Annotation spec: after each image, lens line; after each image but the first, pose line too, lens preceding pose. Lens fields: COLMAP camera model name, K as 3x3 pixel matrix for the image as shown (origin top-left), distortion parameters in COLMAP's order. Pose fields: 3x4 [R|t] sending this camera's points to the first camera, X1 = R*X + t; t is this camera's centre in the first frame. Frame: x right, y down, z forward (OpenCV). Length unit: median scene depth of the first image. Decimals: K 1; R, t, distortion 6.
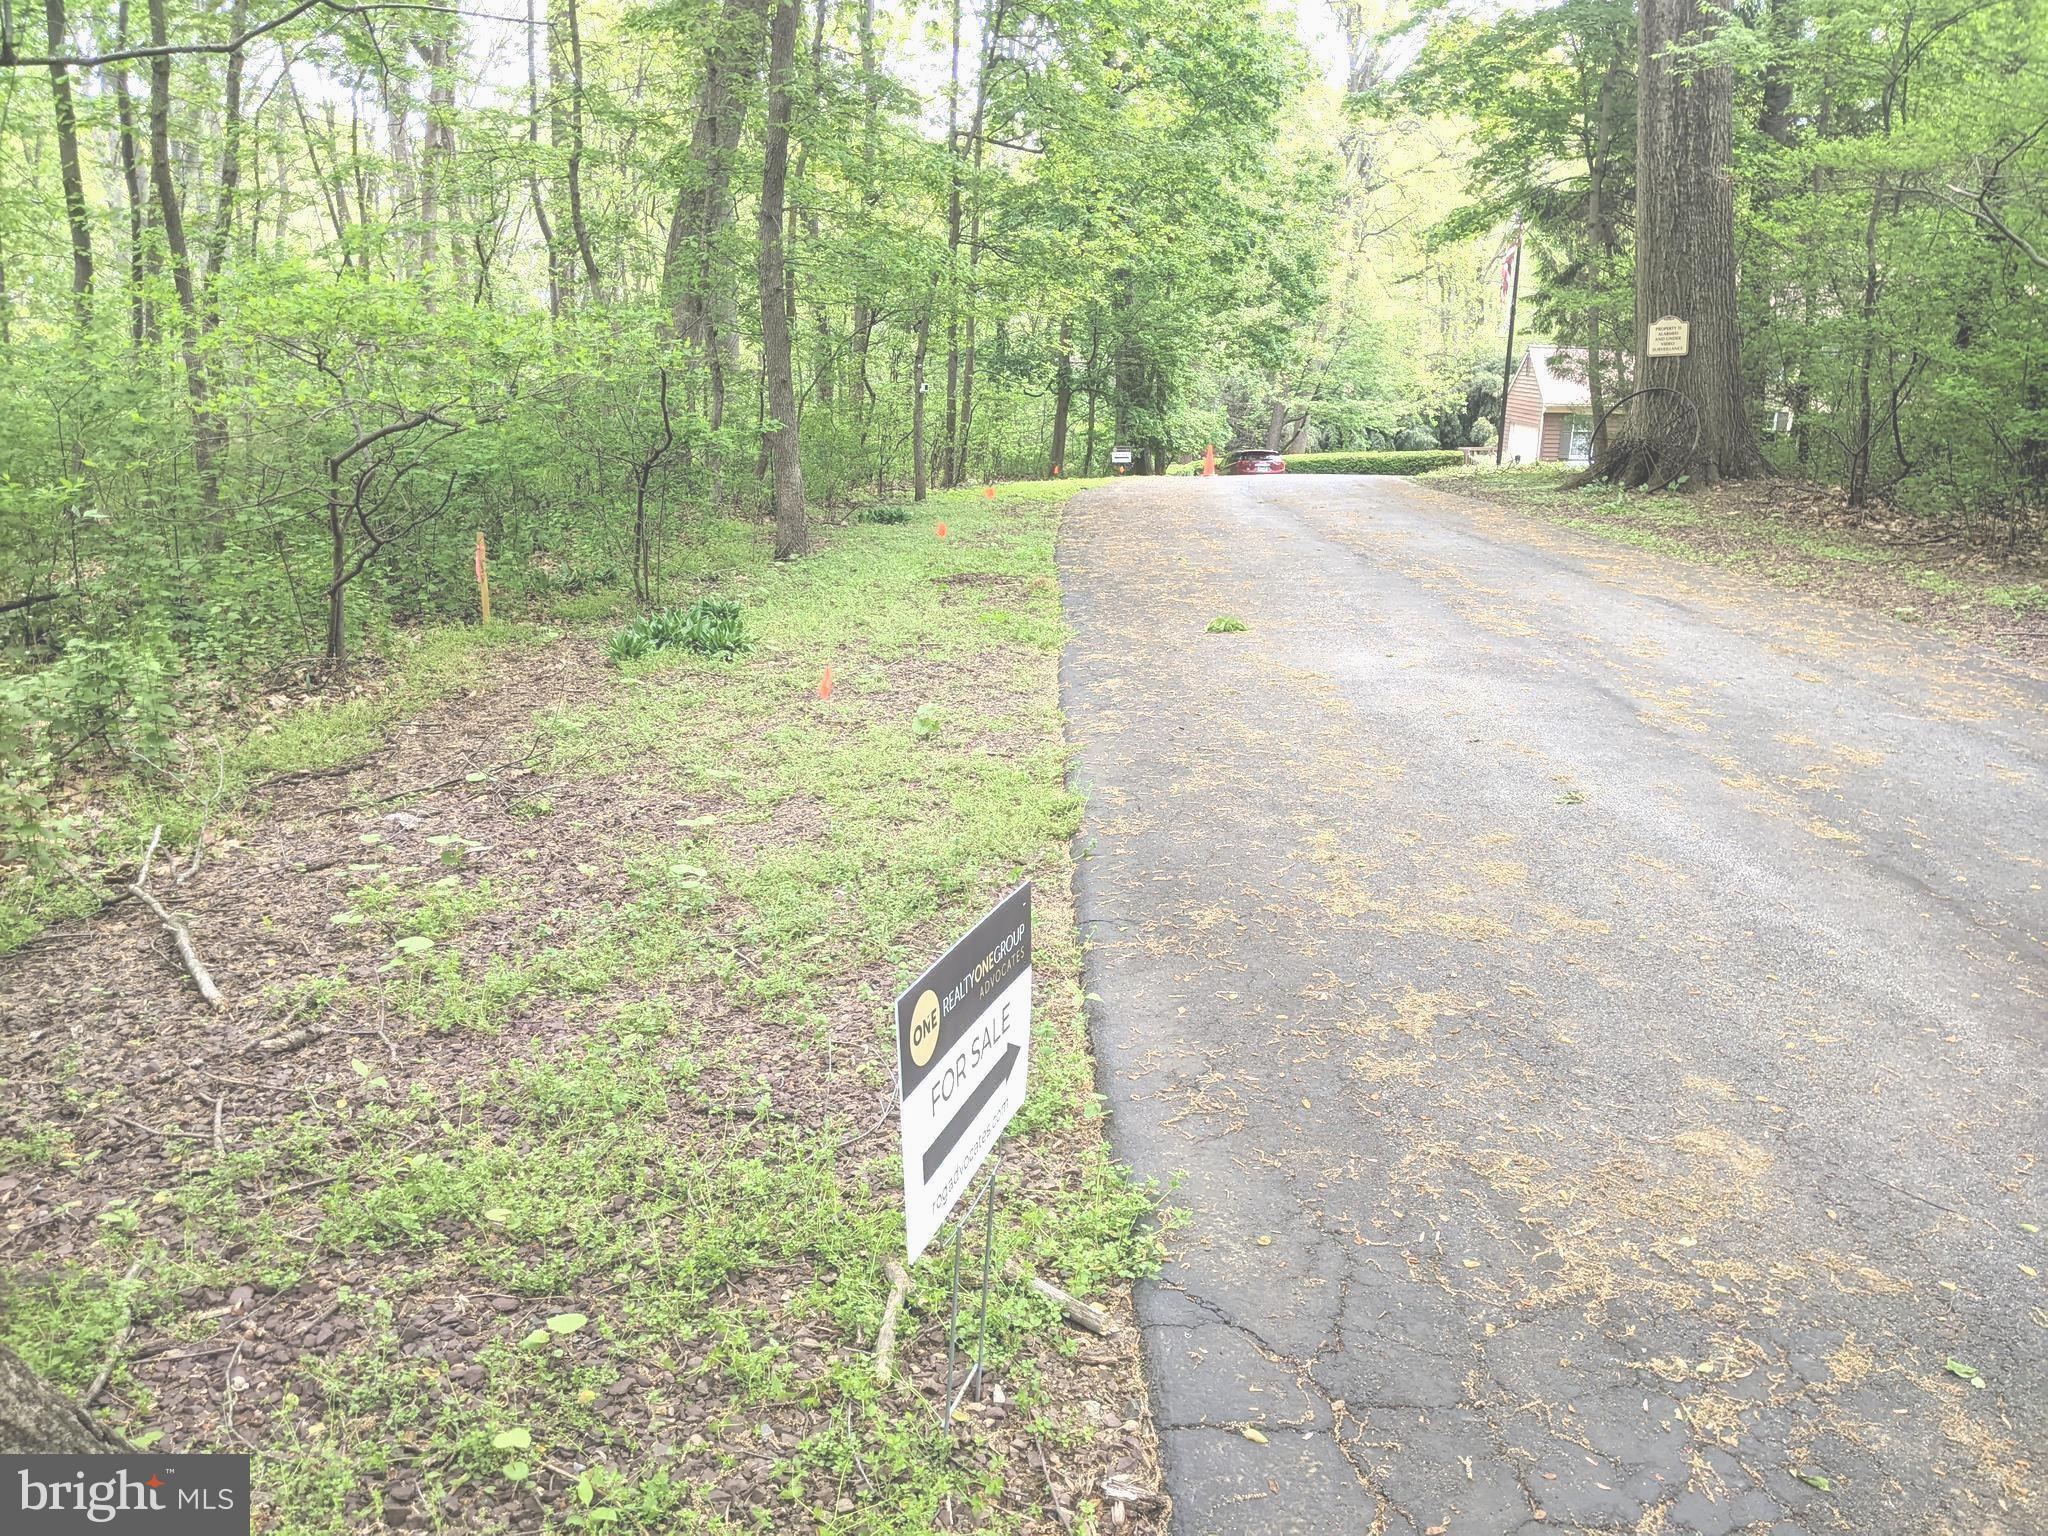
lens RADIAL K [[1567.1, 0, 1021.2], [0, 1567.1, 737.9], [0, 0, 1]] dist [0.040815, -0.087525]
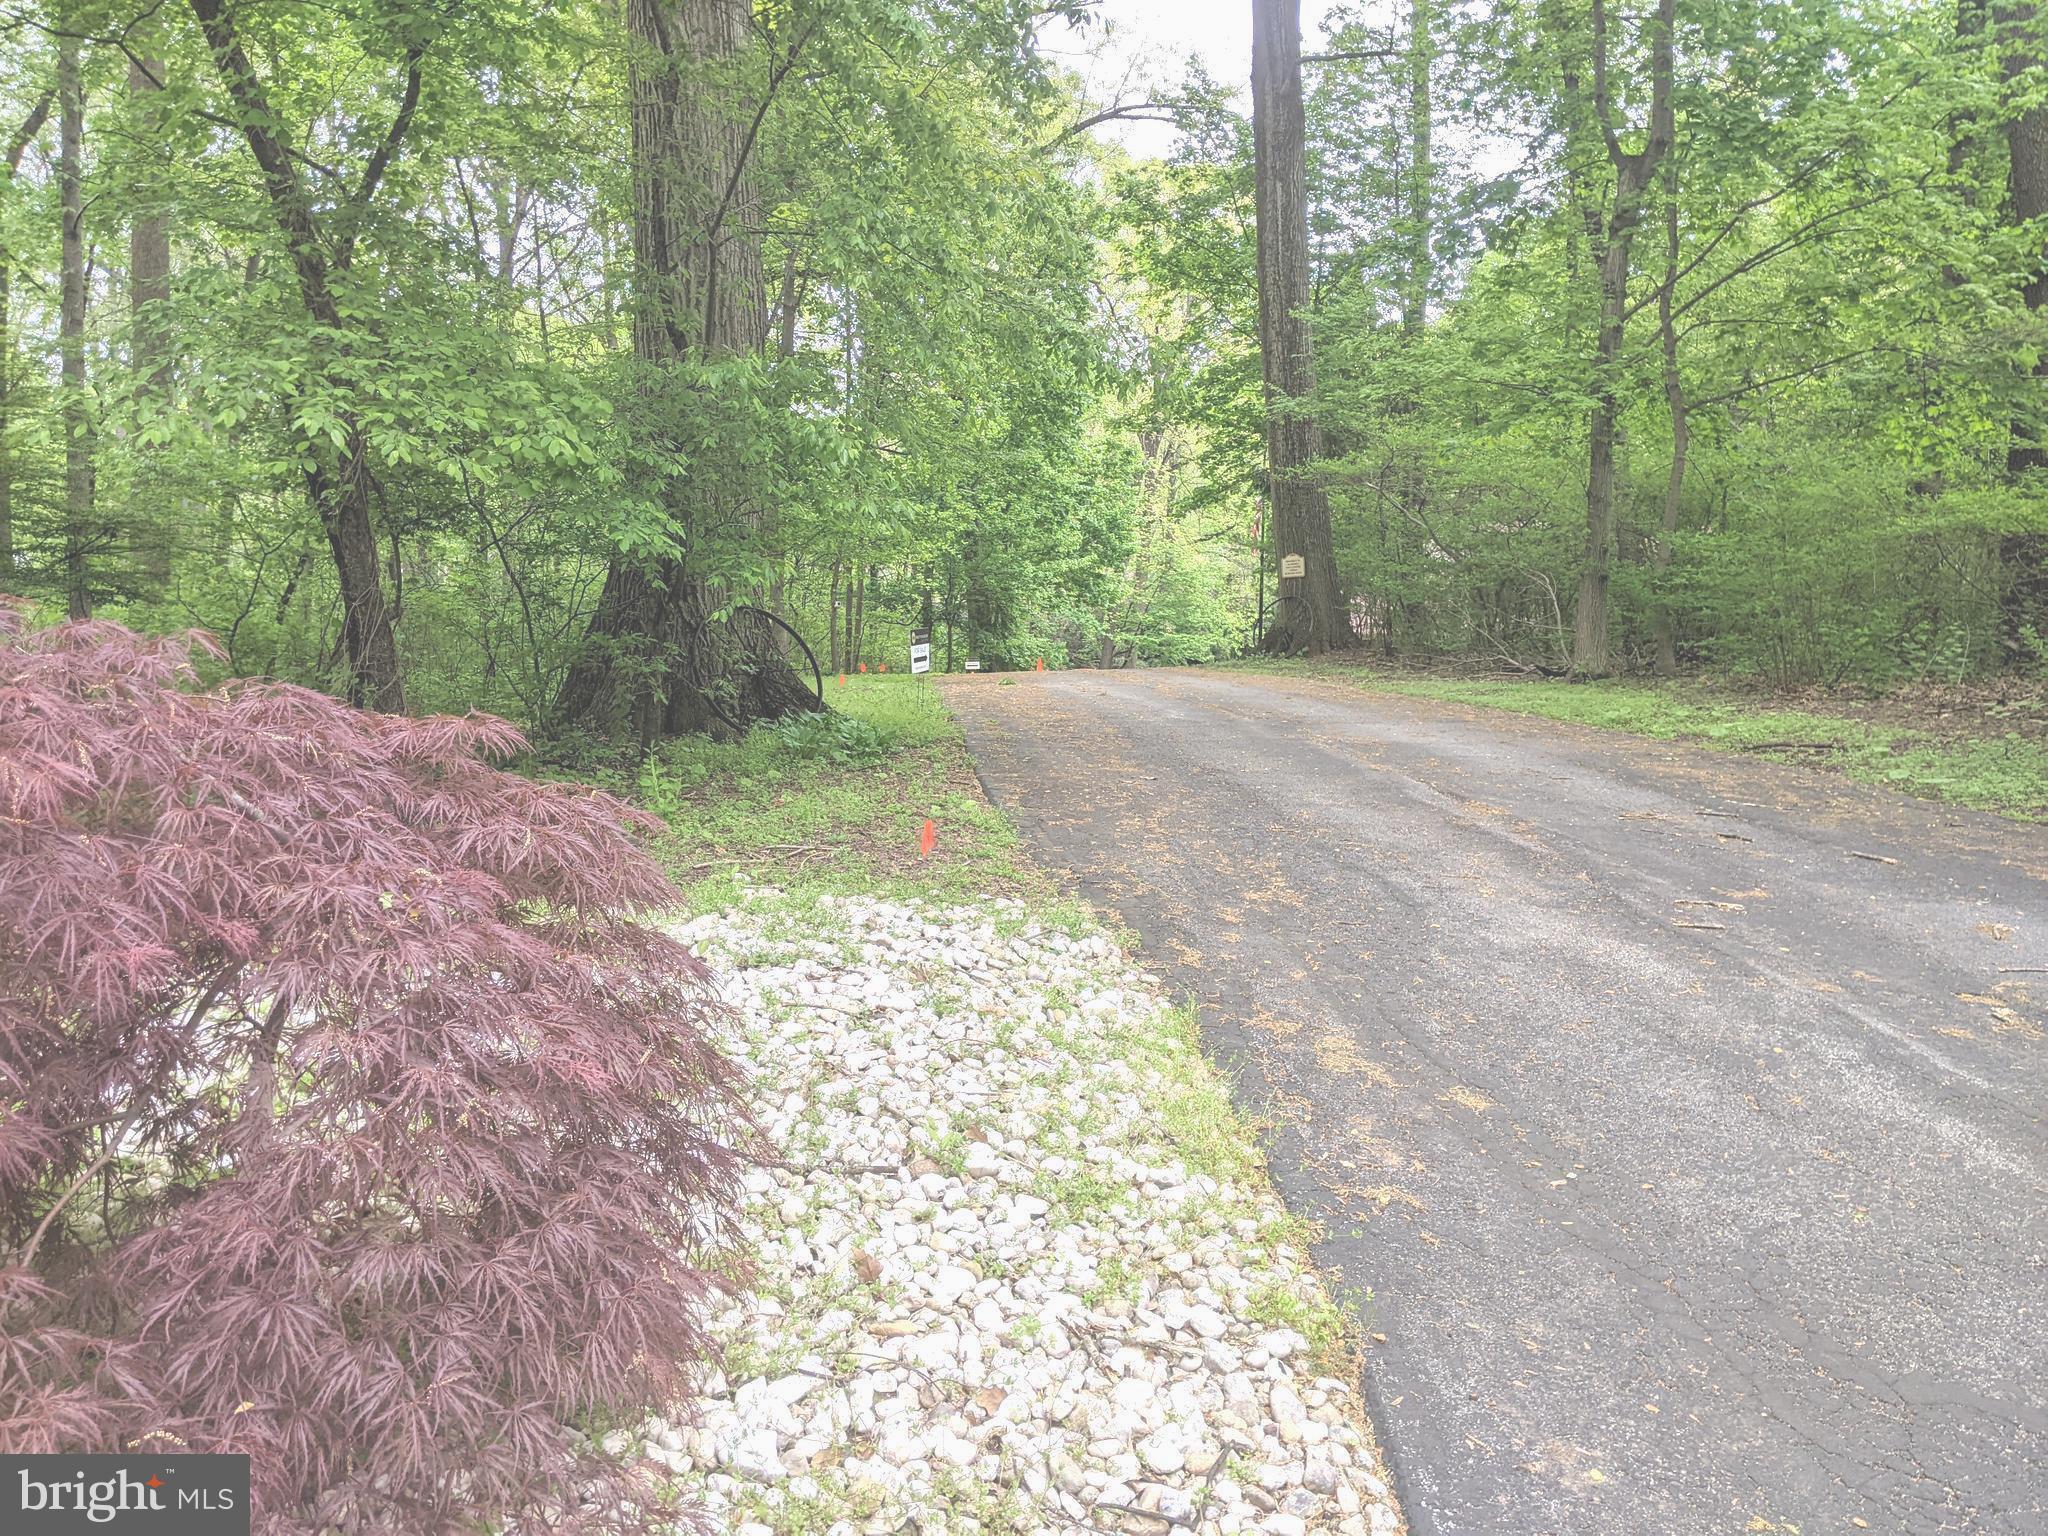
lens RADIAL K [[1586.2, 0, 1024.0], [0, 1586.2, 768.0], [0, 0, 1]] dist [0.007984, -0.088829]
pose [[0.995978, -0.026530, 0.085578, -0.009422], [0.038406, 0.989370, -0.140259, 0.088494], [-0.080947, 0.142982, 0.986410, -0.293406]]
